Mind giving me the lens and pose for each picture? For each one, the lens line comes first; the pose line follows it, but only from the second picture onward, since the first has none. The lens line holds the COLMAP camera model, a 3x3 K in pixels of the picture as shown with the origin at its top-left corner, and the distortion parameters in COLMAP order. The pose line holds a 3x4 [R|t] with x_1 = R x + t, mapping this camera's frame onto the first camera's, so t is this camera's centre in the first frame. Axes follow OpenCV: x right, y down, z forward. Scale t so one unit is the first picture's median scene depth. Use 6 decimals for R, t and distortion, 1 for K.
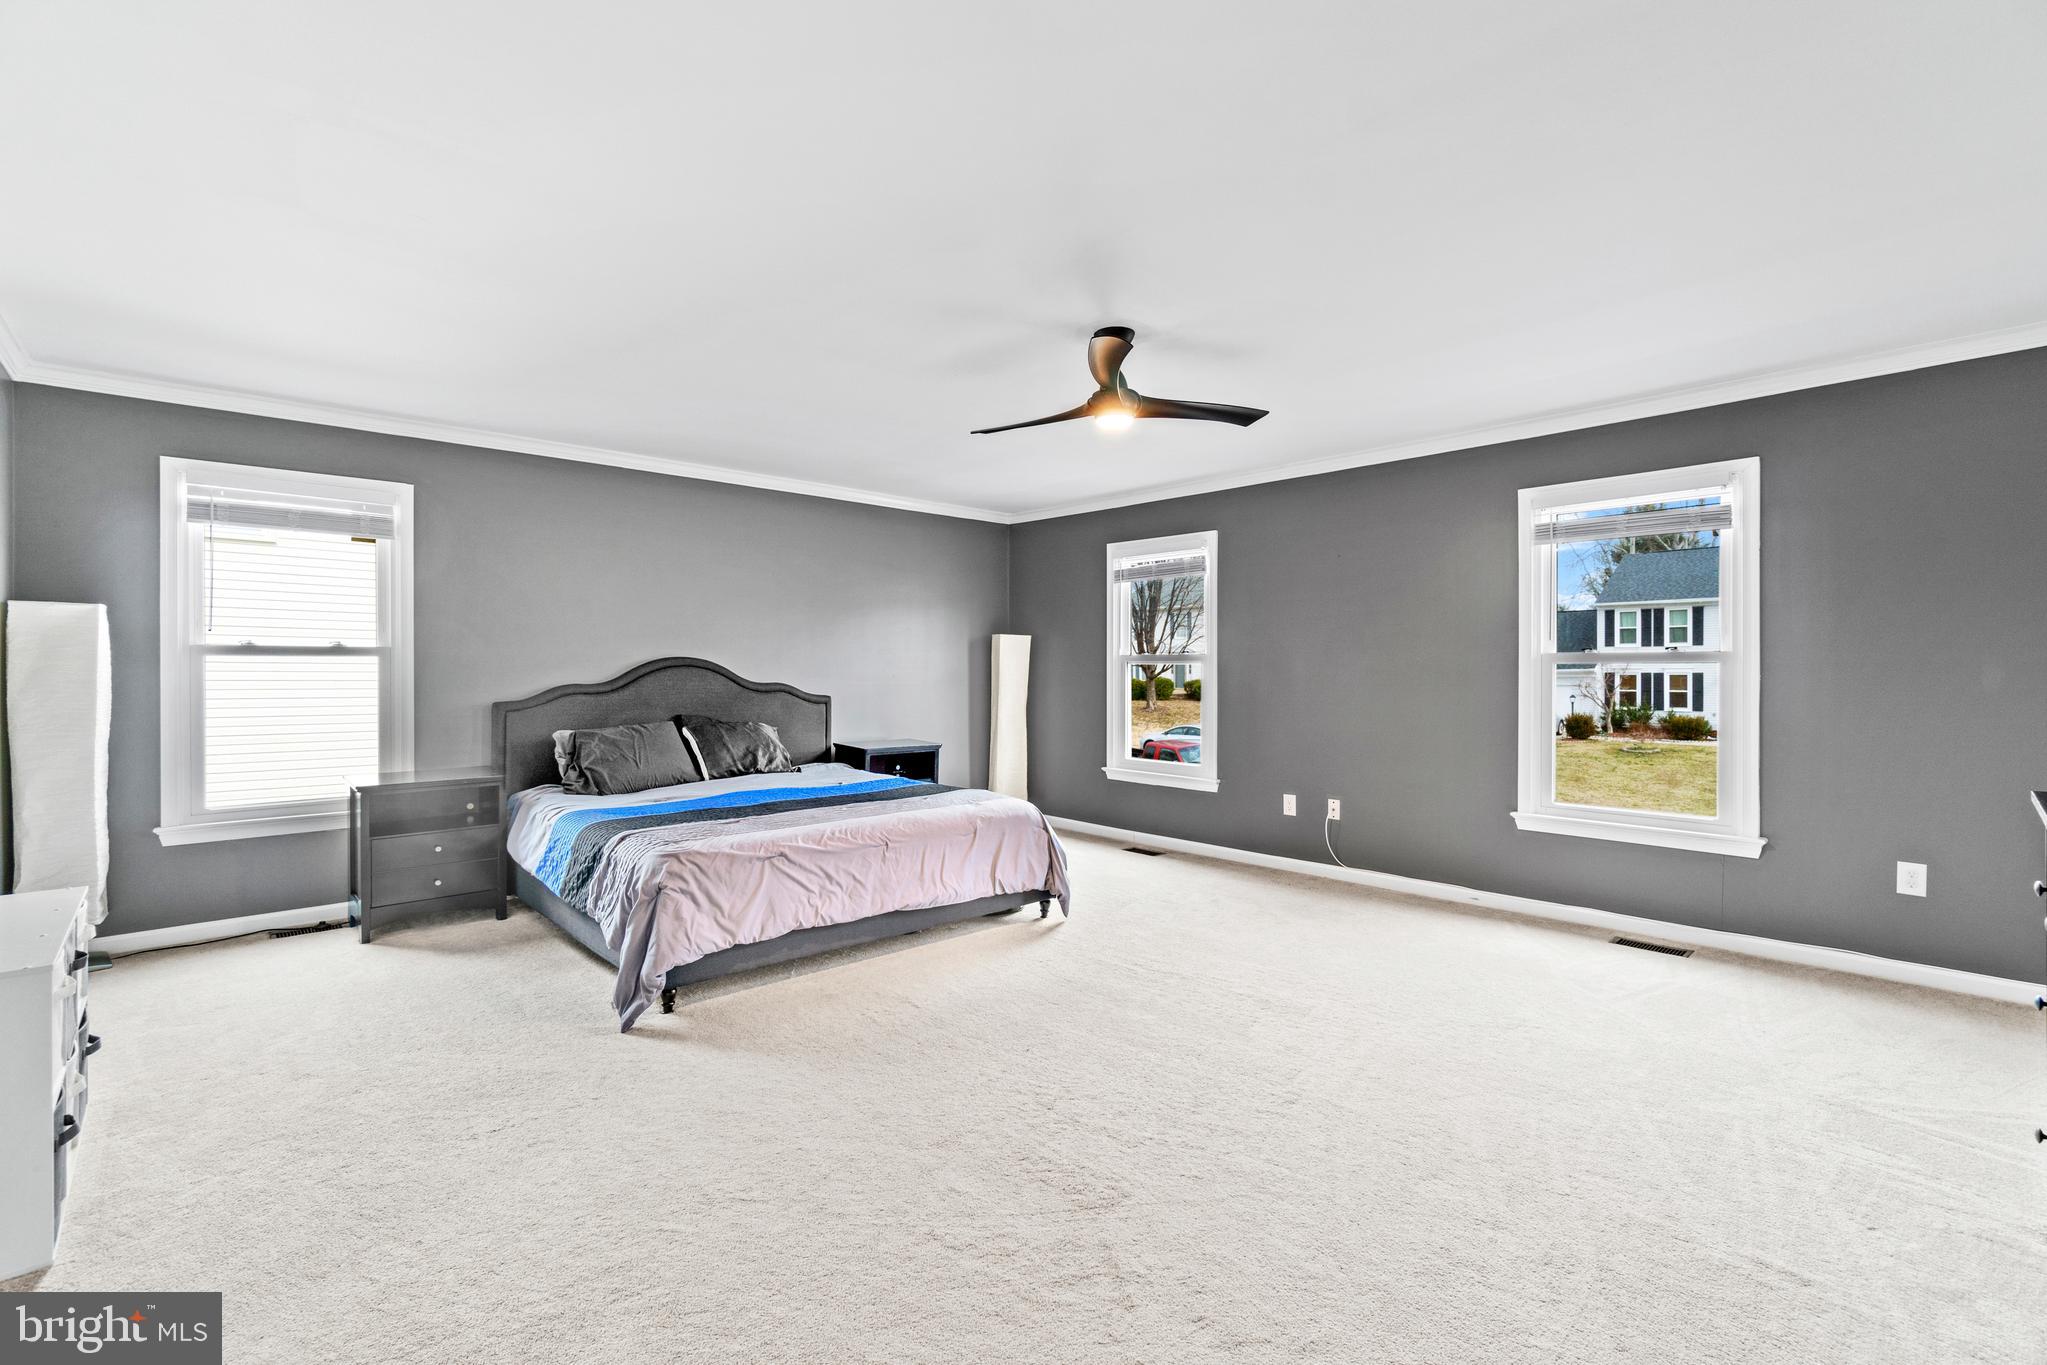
lens RADIAL K [[882.6, 0, 1023.5], [0, 882.6, 682.5], [0, 0, 1]] dist [0.001010, 0.000184]
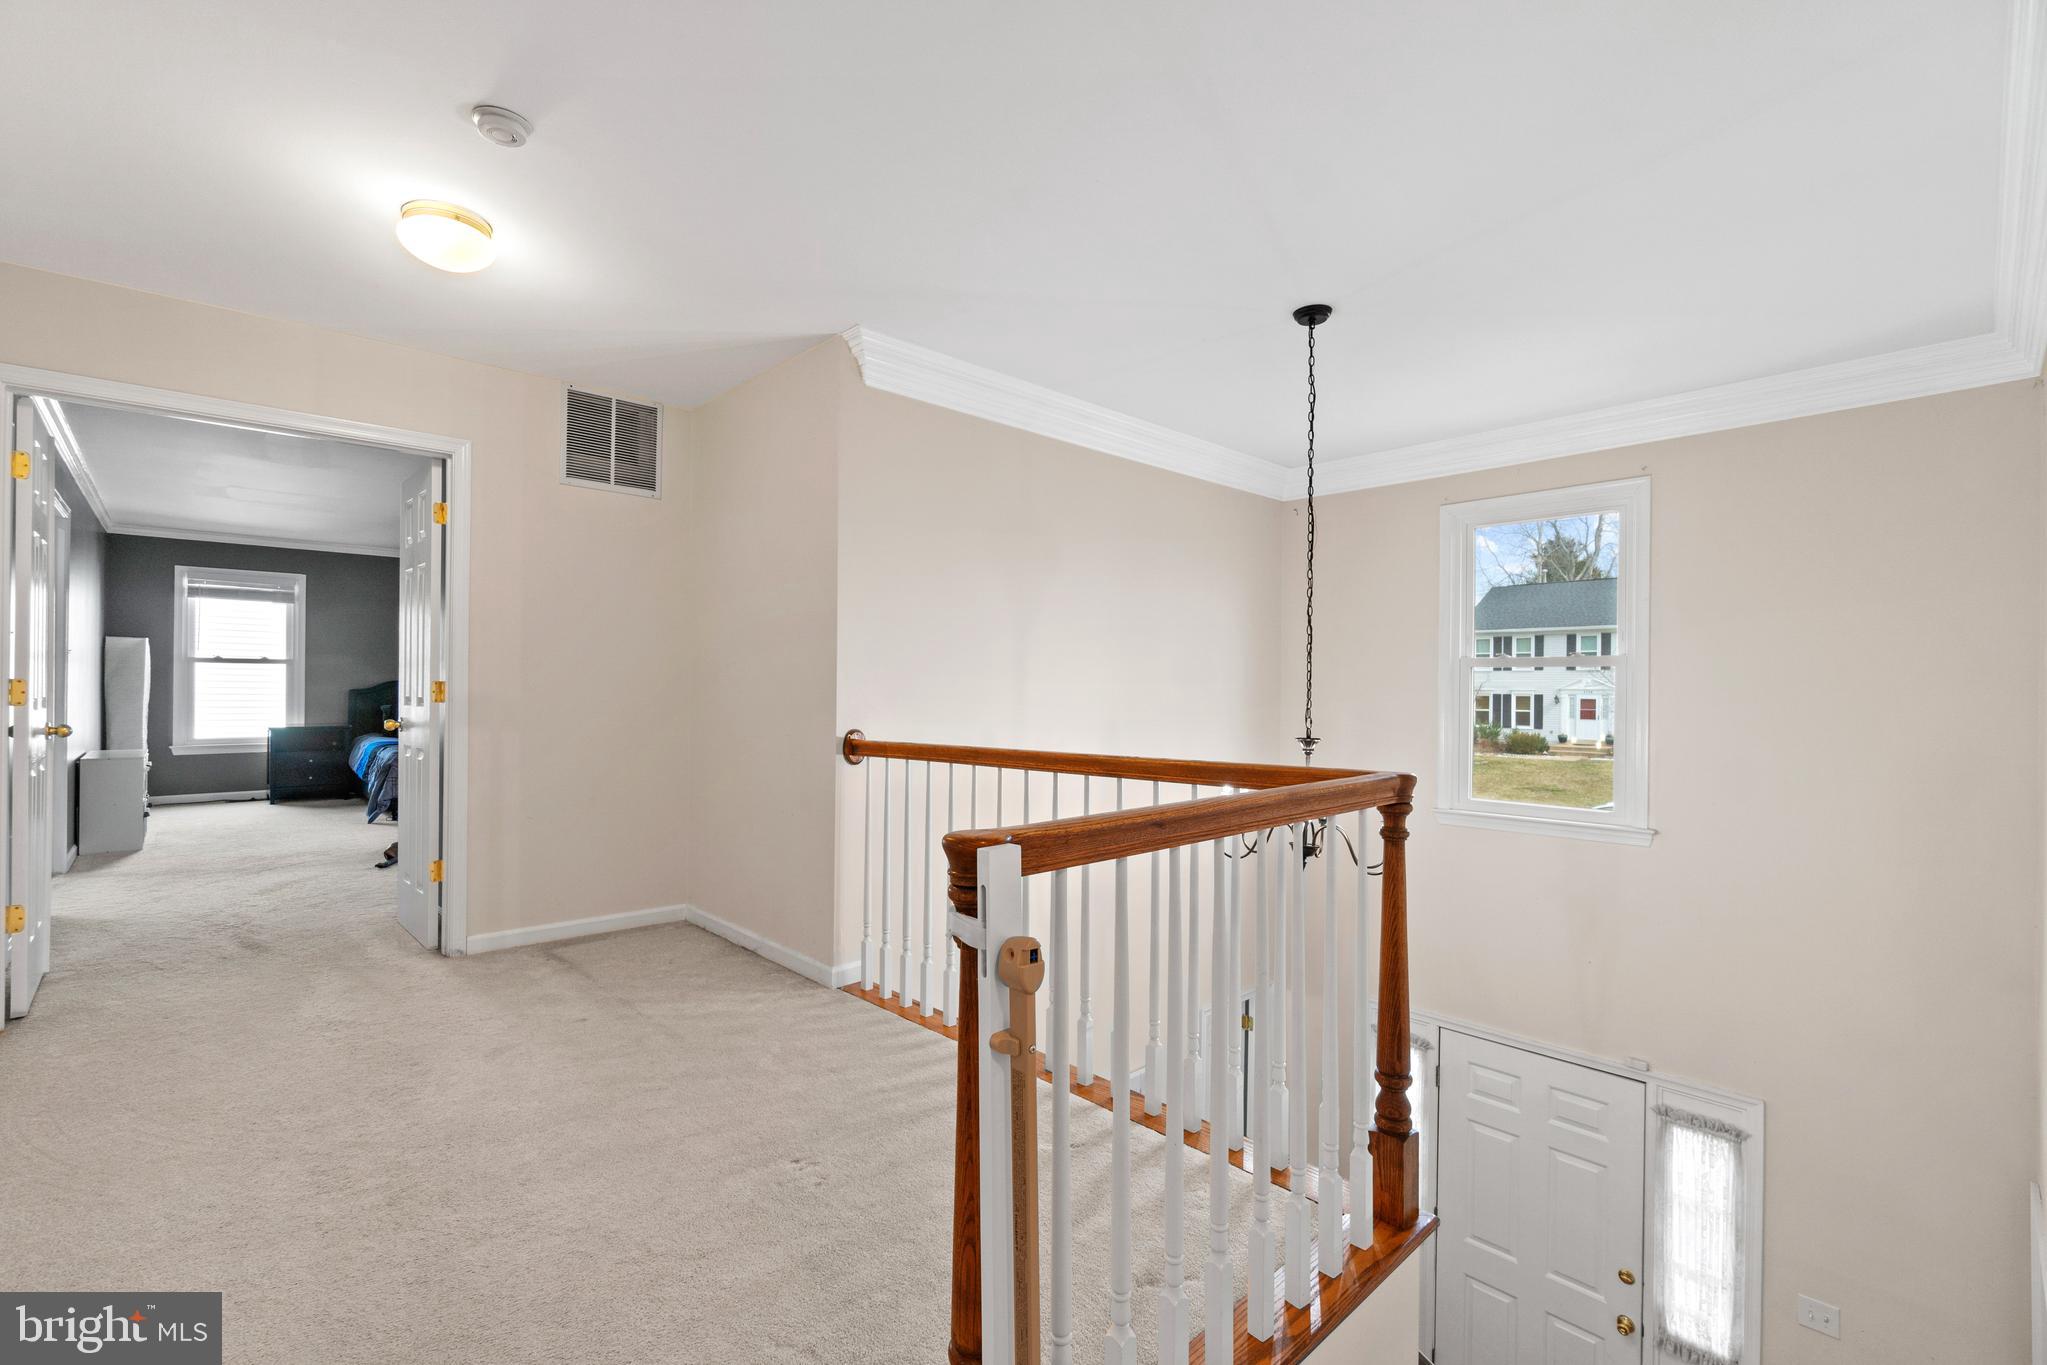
lens RADIAL K [[888.4, 0, 1021.5], [0, 888.4, 698.5], [0, 0, 1]] dist [0.011235, 0.000032]
pose [[0.999861, 0.015924, -0.005006, 0.875313], [-0.015915, 0.999871, 0.001951, 0.016244], [0.005037, -0.001871, 0.999986, -0.936274]]
